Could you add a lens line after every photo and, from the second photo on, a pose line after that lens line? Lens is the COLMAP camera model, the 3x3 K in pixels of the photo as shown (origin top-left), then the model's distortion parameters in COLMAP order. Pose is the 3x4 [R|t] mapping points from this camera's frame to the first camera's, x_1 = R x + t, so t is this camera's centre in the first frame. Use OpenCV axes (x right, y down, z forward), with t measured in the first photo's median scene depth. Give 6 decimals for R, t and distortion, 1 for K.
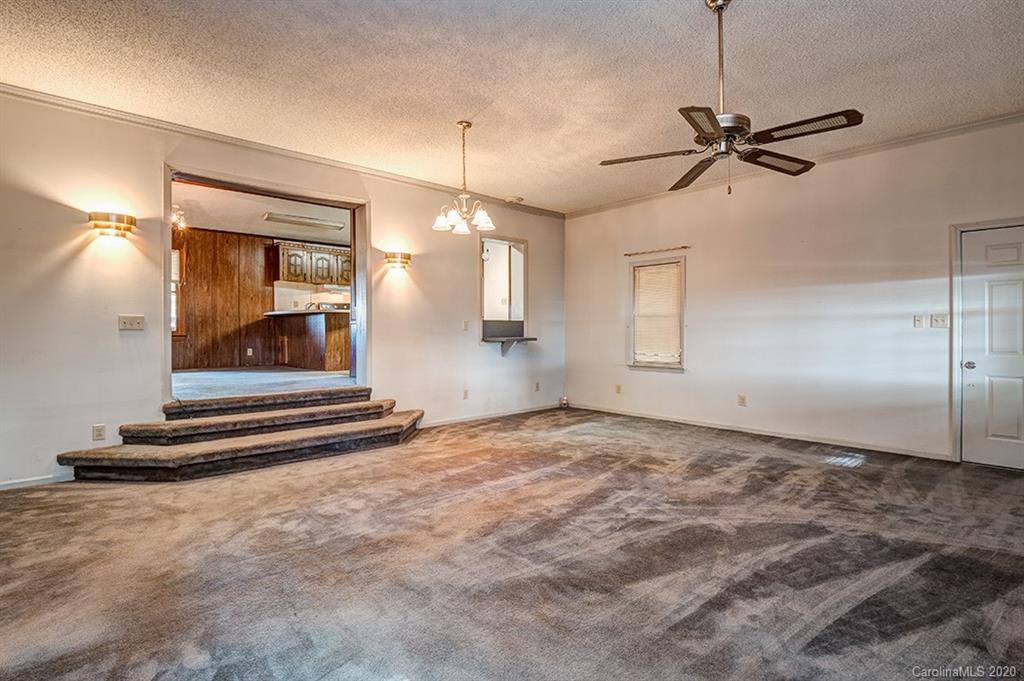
lens RADIAL K [[502.6, 0, 511.0], [0, 502.6, 344.8], [0, 0, 1]] dist [-0.011738, -0.001017]
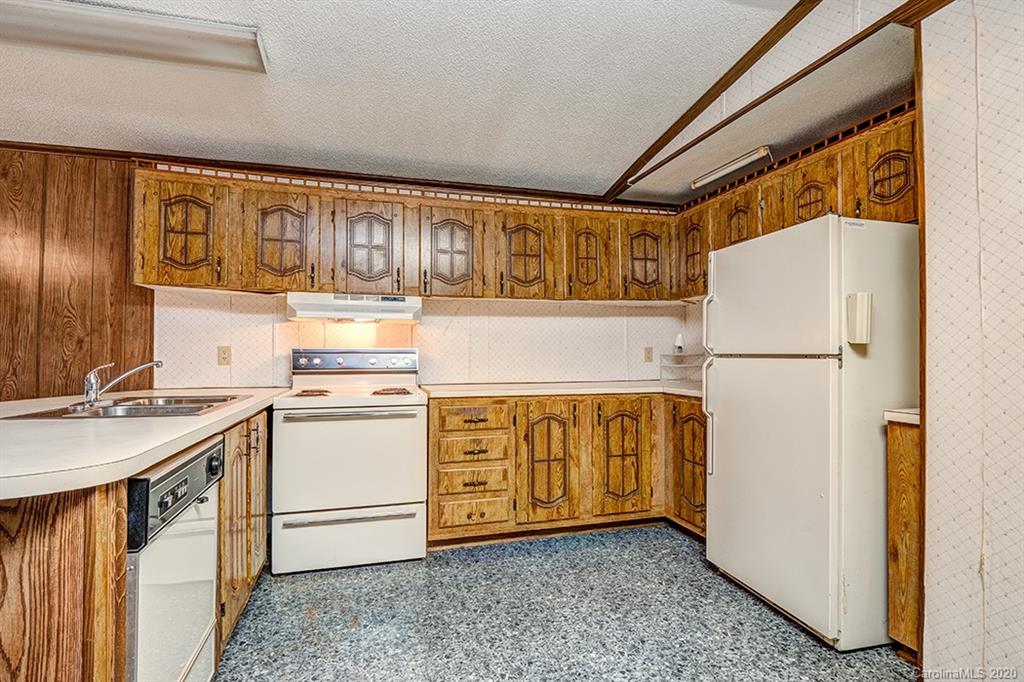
lens RADIAL K [[502.6, 0, 511.0], [0, 502.6, 345.3], [0, 0, 1]] dist [-0.011738, -0.001017]
pose [[0.893425, -0.002551, -0.449205, -0.110517], [-0.016406, 0.999131, -0.038306, -0.079664], [0.448912, 0.041593, 0.892607, 0.805222]]
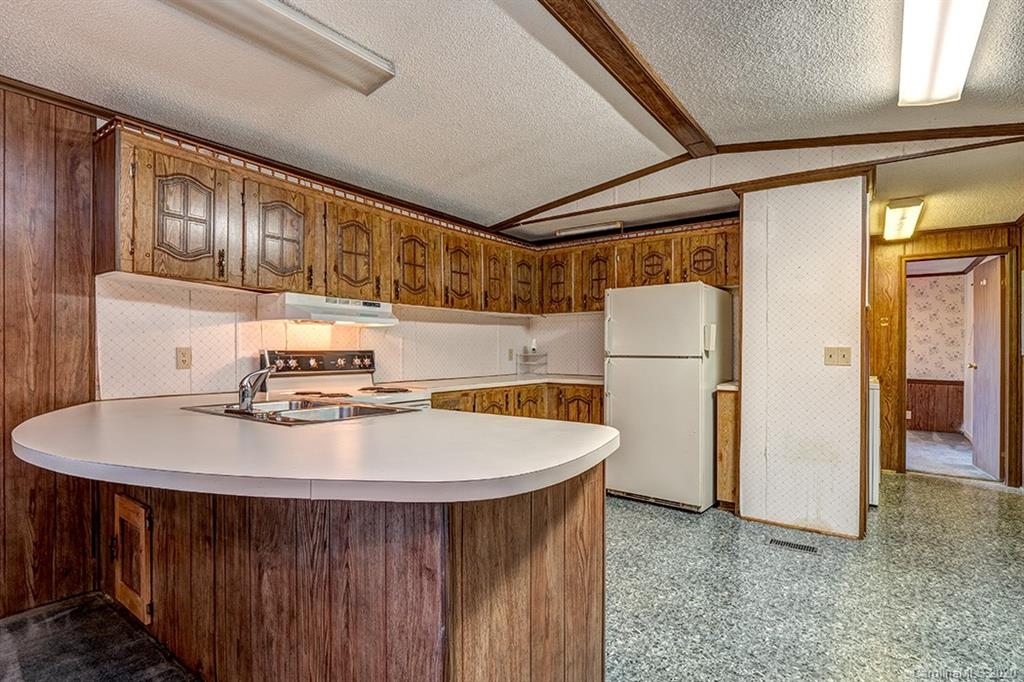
lens RADIAL K [[508.7, 0, 509.3], [0, 508.7, 351.3], [0, 0, 1]] dist [-0.012956, -0.000028]
pose [[0.981482, 0.007685, 0.191400, -0.305797], [-0.002932, 0.999681, -0.025105, -0.079593], [-0.191531, 0.024079, 0.981191, 0.690955]]
